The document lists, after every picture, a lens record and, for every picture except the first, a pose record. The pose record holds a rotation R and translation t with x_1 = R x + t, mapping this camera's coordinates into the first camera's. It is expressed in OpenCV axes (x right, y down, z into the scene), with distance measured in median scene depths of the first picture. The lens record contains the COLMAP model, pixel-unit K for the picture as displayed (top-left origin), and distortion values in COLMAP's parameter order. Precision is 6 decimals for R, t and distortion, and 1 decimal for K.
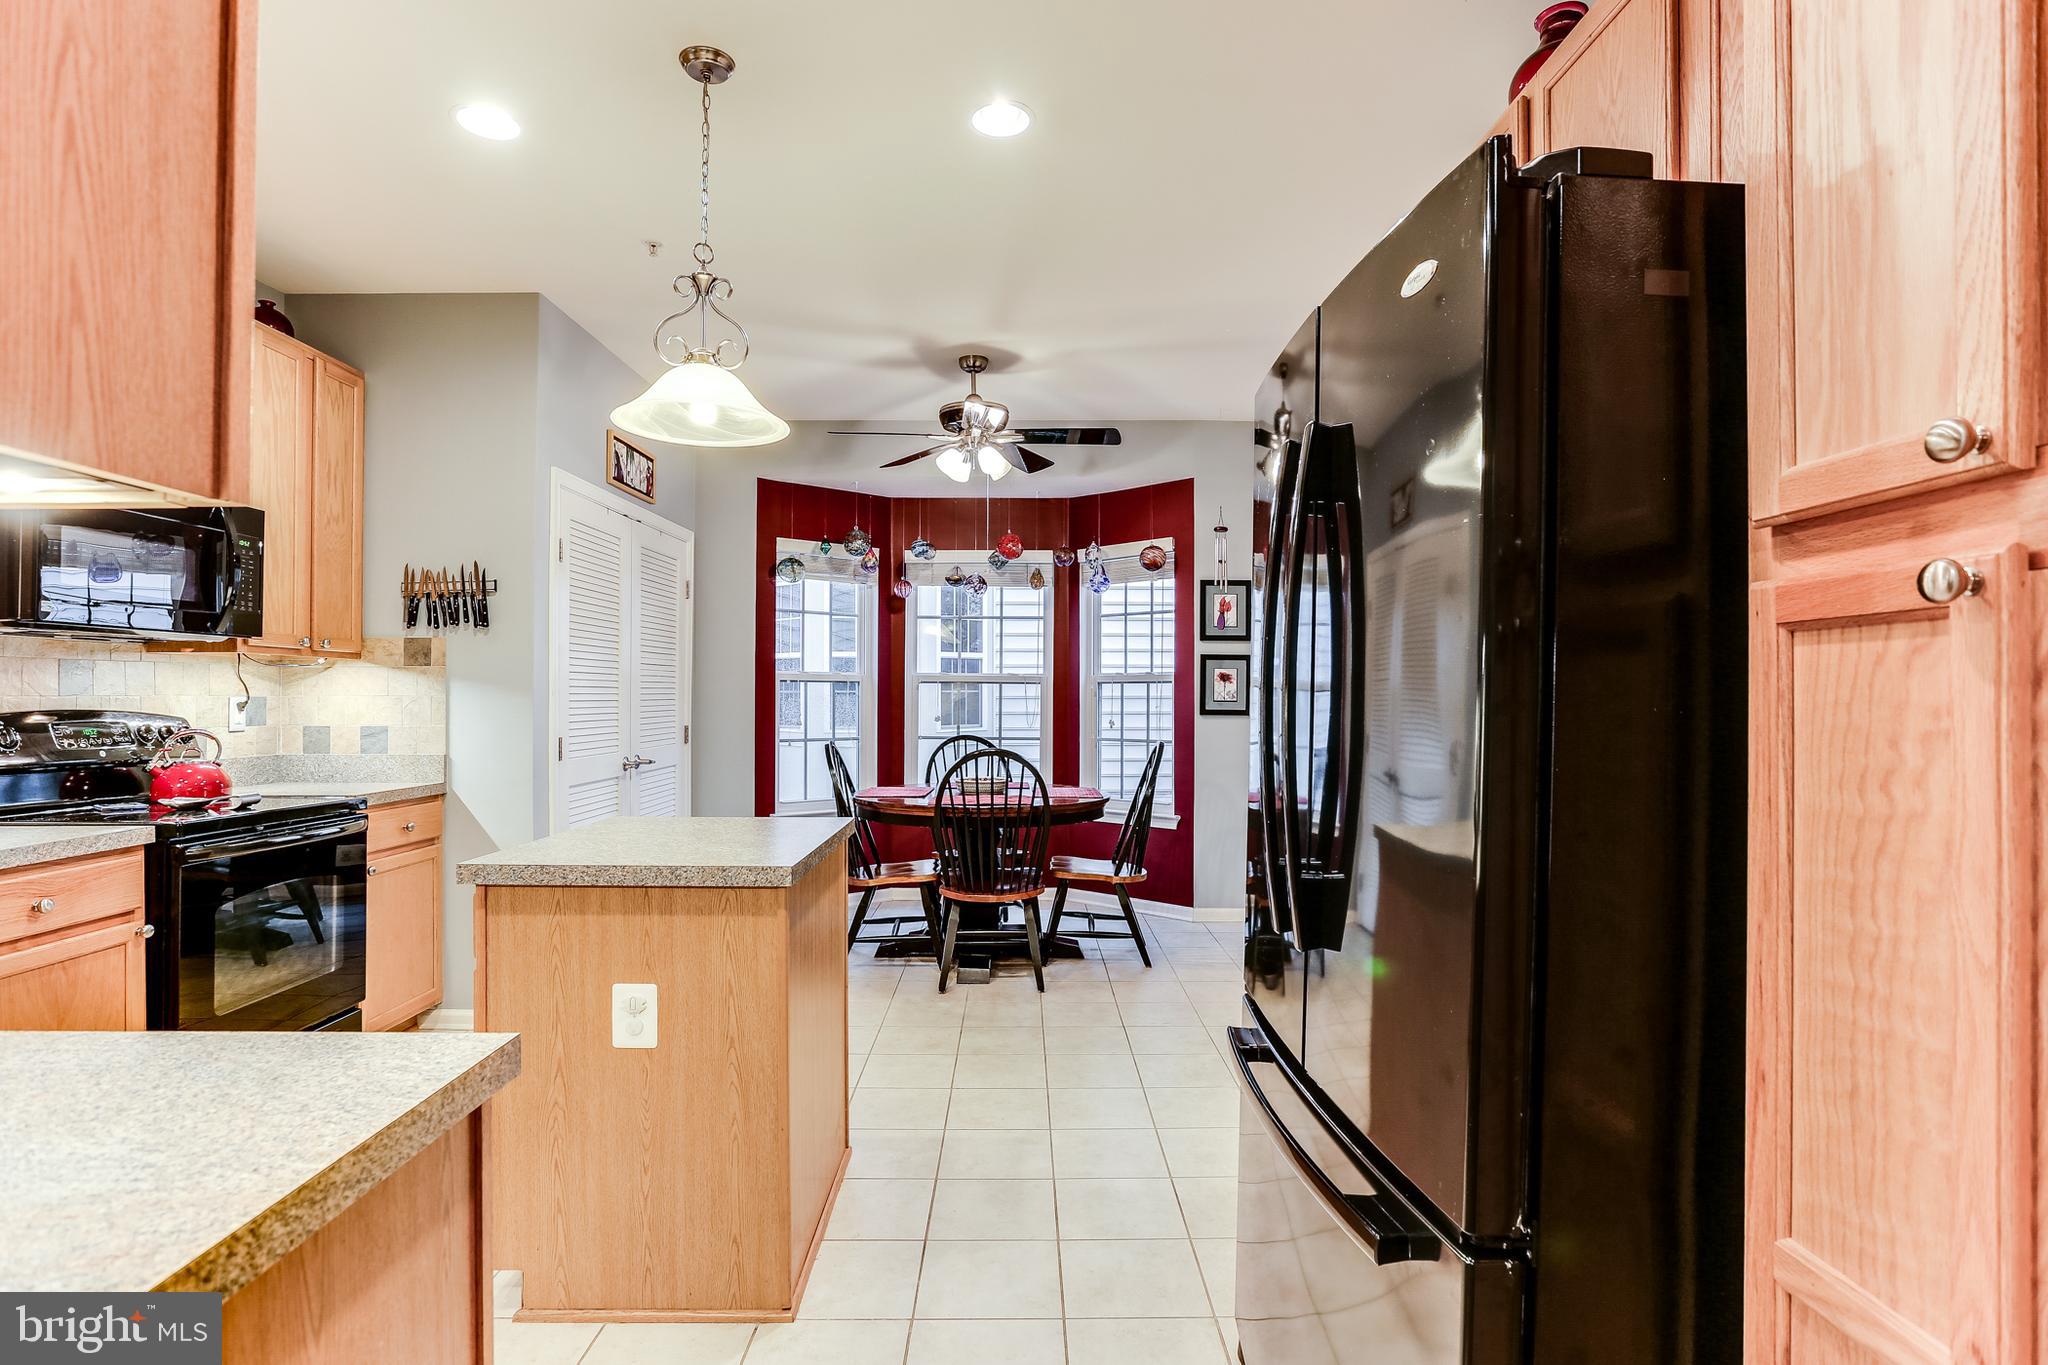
lens RADIAL K [[1041.8, 0, 1033.3], [0, 1041.8, 688.5], [0, 0, 1]] dist [0.001156, 0.000277]
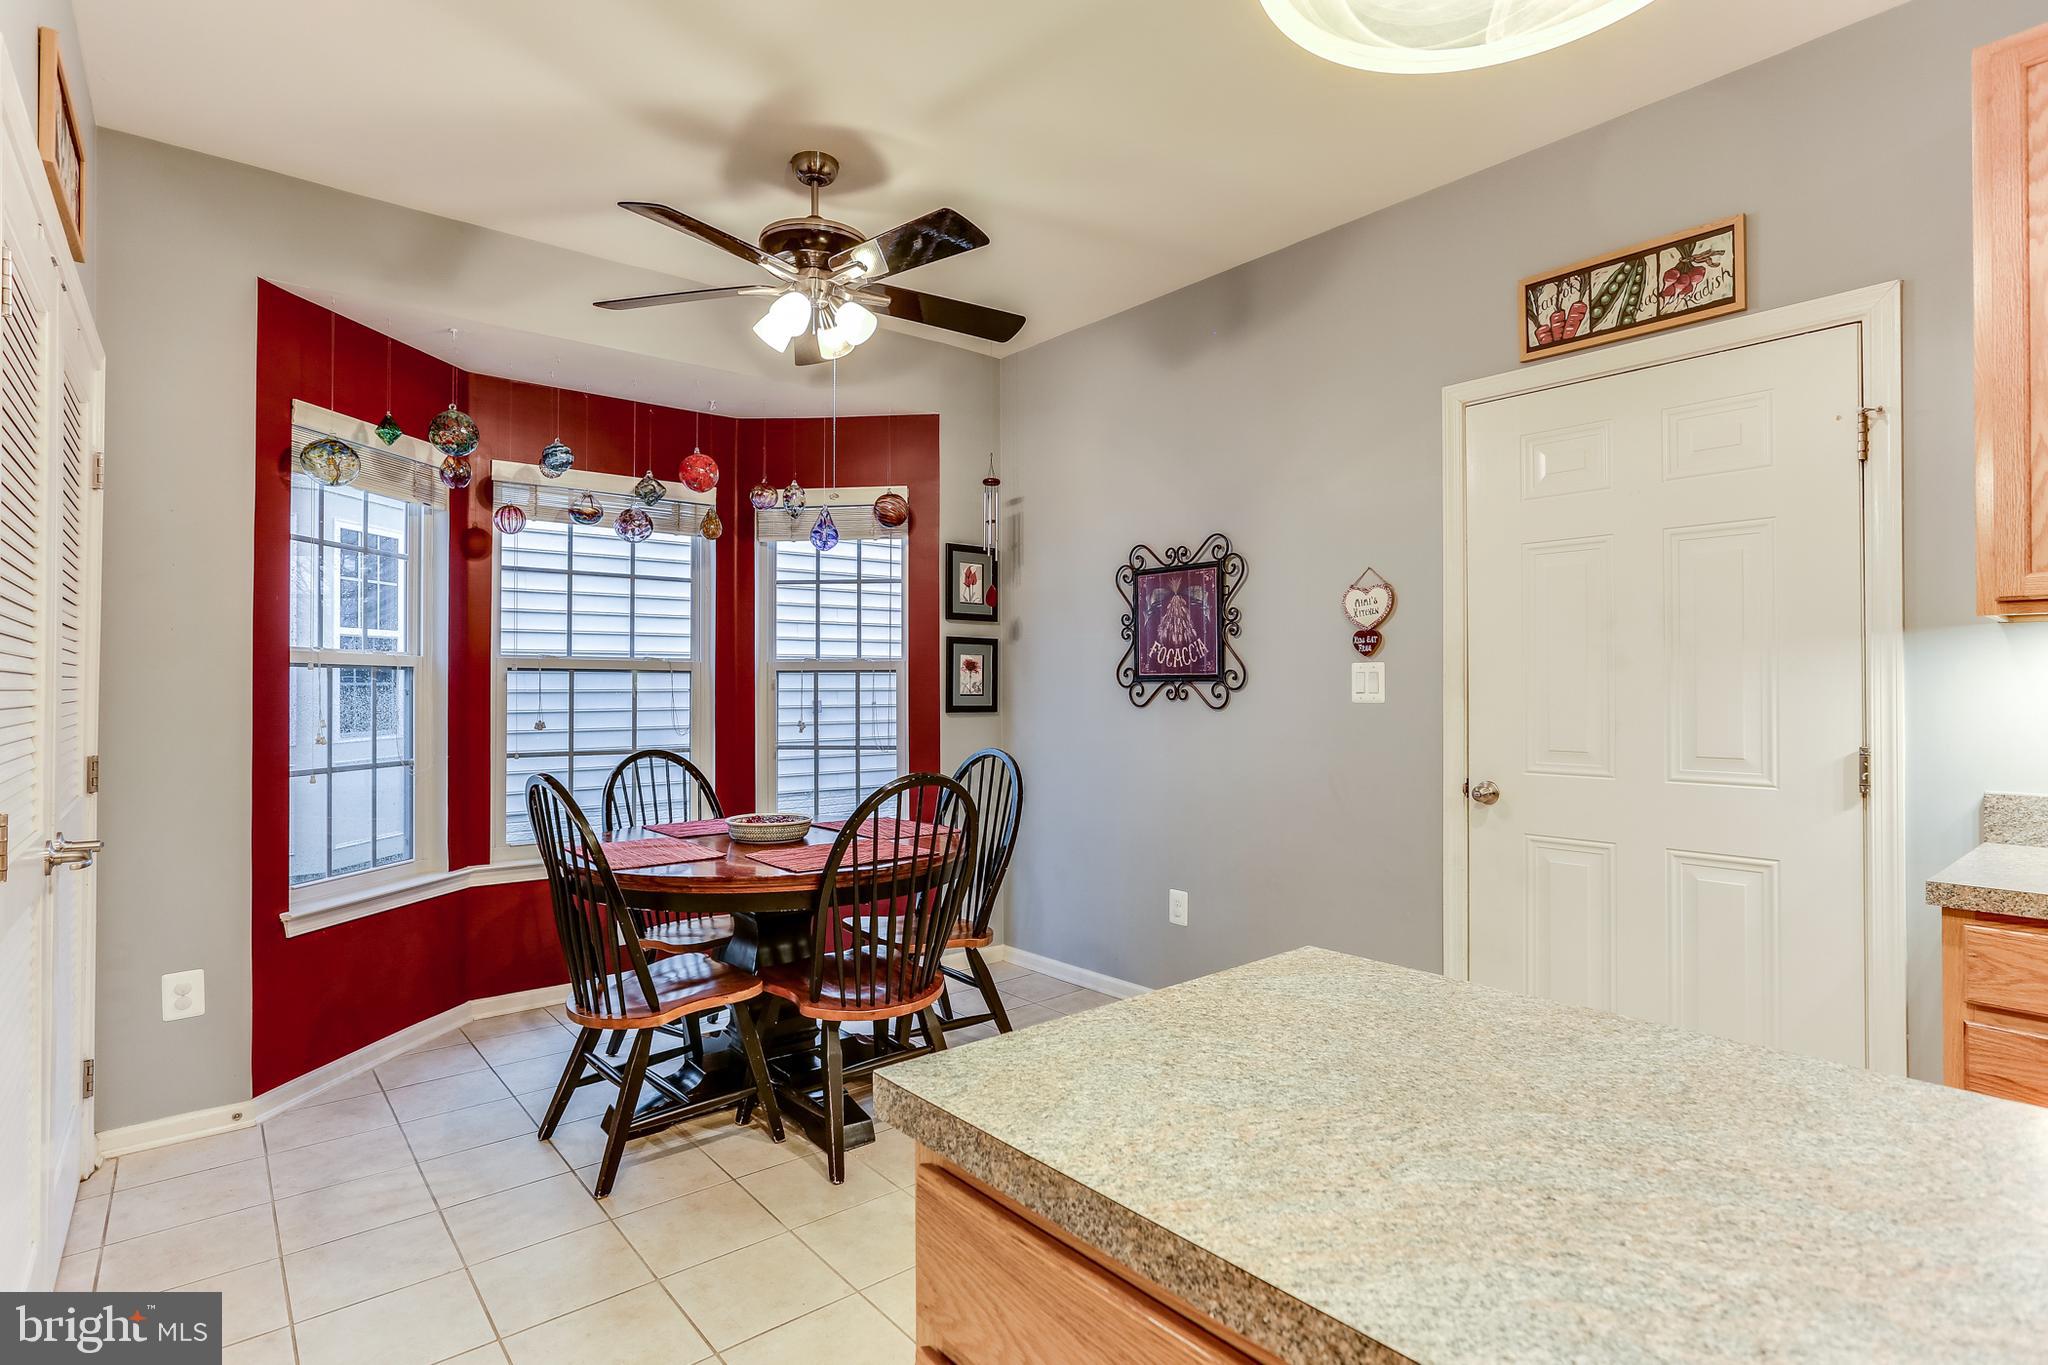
lens RADIAL K [[1015.3, 0, 1018.9], [0, 1015.3, 679.7], [0, 0, 1]] dist [-0.002632, -0.000364]
pose [[0.782193, -0.001172, 0.623035, -0.430339], [0.000975, 0.999999, 0.000657, -0.000303], [-0.623036, 0.000093, 0.782193, 0.546825]]
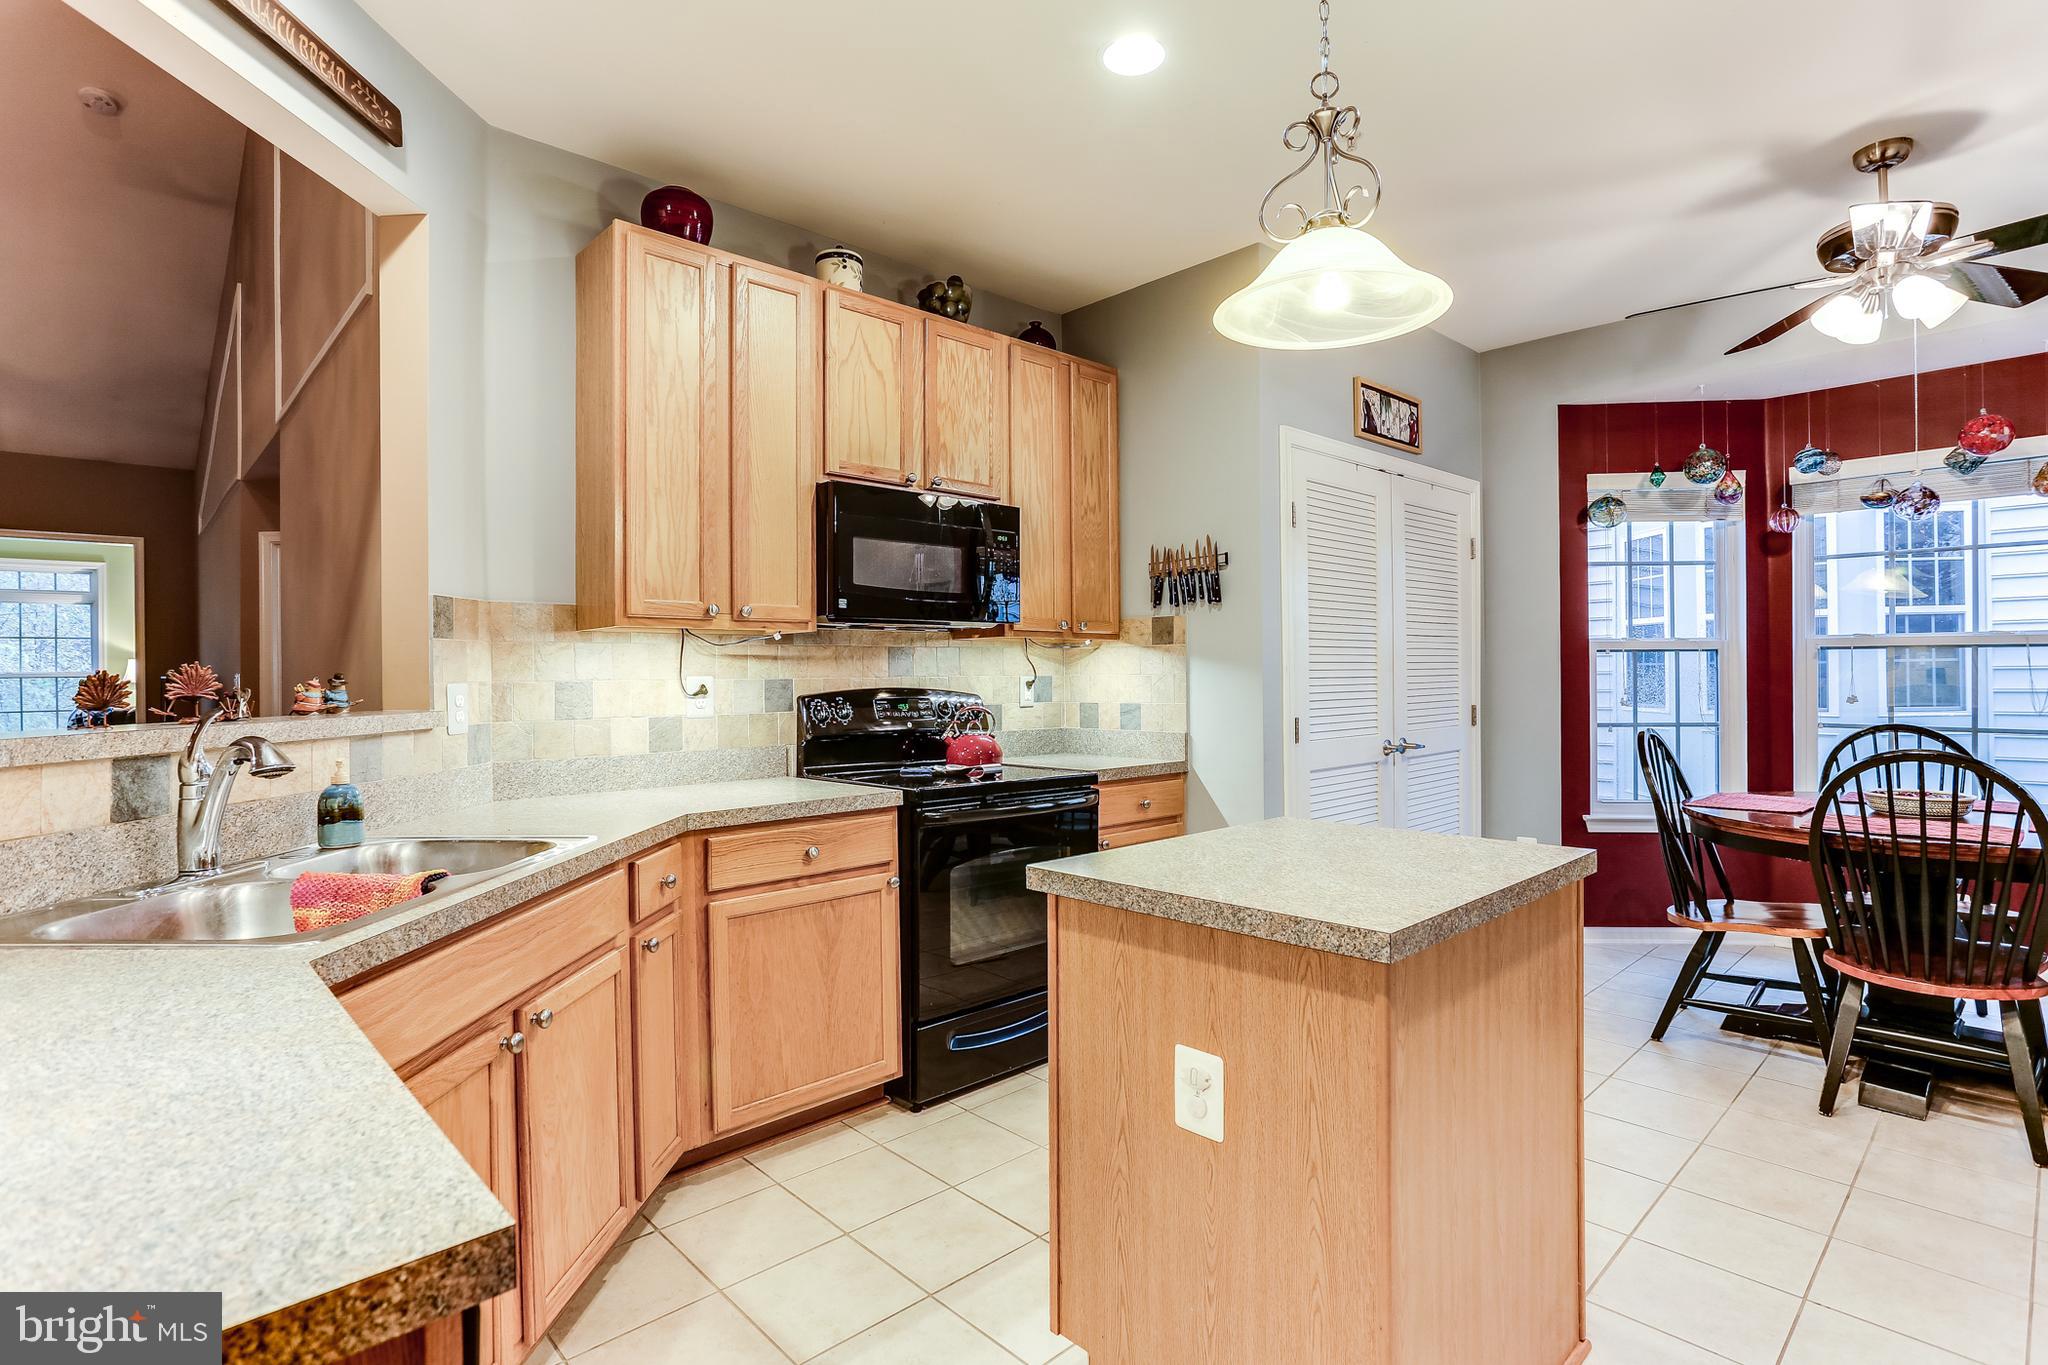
lens RADIAL K [[1019.3, 0, 1018.8], [0, 1019.3, 671.6], [0, 0, 1]] dist [-0.034553, 0.019822]
pose [[0.680062, -0.010164, -0.733084, 0.040625], [0.015130, 0.999886, 0.000172, 0.002233], [0.732998, -0.011209, 0.680138, 0.219310]]
